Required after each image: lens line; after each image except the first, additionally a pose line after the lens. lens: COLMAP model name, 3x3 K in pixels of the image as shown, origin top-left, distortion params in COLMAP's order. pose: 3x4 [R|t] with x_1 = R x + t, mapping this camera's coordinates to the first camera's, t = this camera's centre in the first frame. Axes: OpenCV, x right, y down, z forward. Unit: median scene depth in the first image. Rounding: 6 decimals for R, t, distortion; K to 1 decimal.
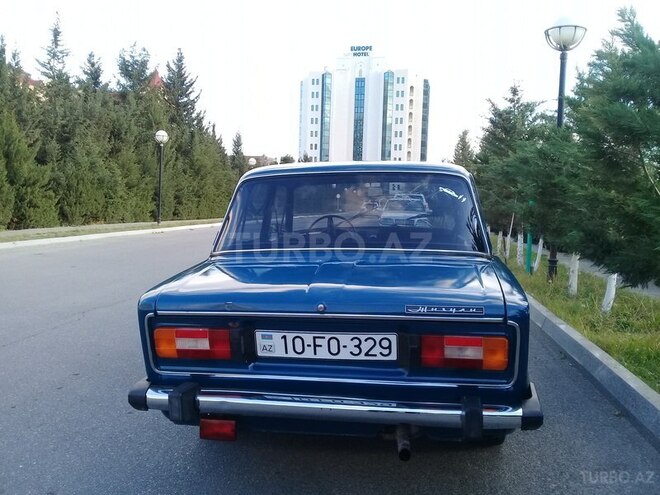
lens RADIAL K [[609.3, 0, 325.7], [0, 609.3, 244.4], [0, 0, 1]] dist [0.093815, -0.184078]
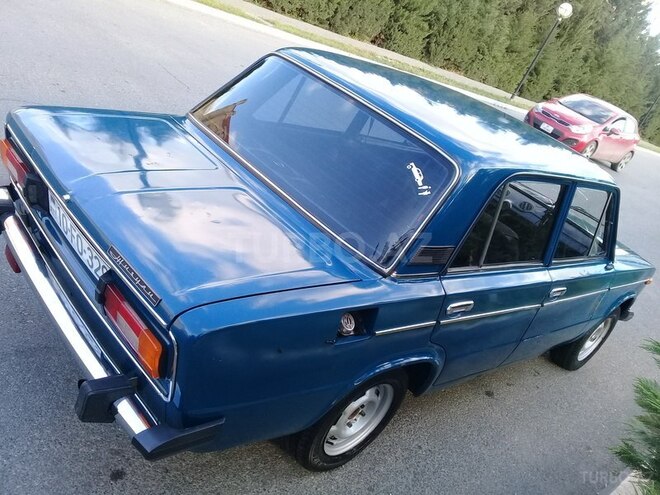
lens RADIAL K [[609.3, 0, 325.7], [0, 609.3, 244.4], [0, 0, 1]] dist [0.093815, -0.184078]
pose [[0.715196, 0.530412, -0.455146, 0.659568], [-0.422327, 0.846844, 0.323257, -0.270154], [0.556897, -0.038972, 0.829667, 0.434023]]
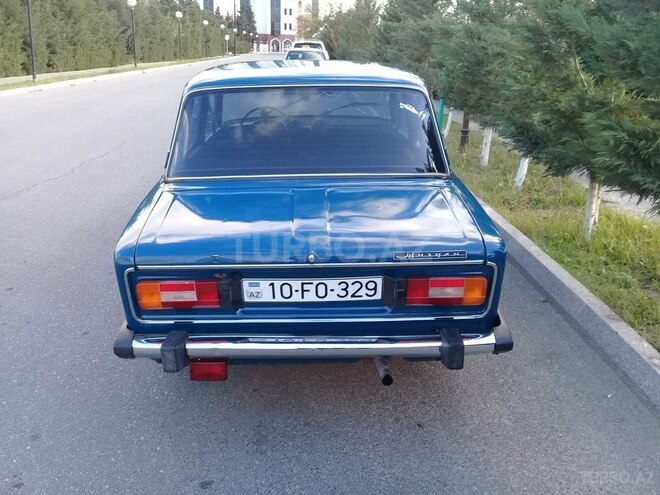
lens RADIAL K [[609.3, 0, 325.7], [0, 609.3, 244.4], [0, 0, 1]] dist [0.093815, -0.184078]
pose [[0.984517, -0.057548, 0.165575, -0.141540], [0.014878, 0.968598, 0.248185, -0.159070], [-0.174658, -0.241879, 0.954457, 0.036262]]
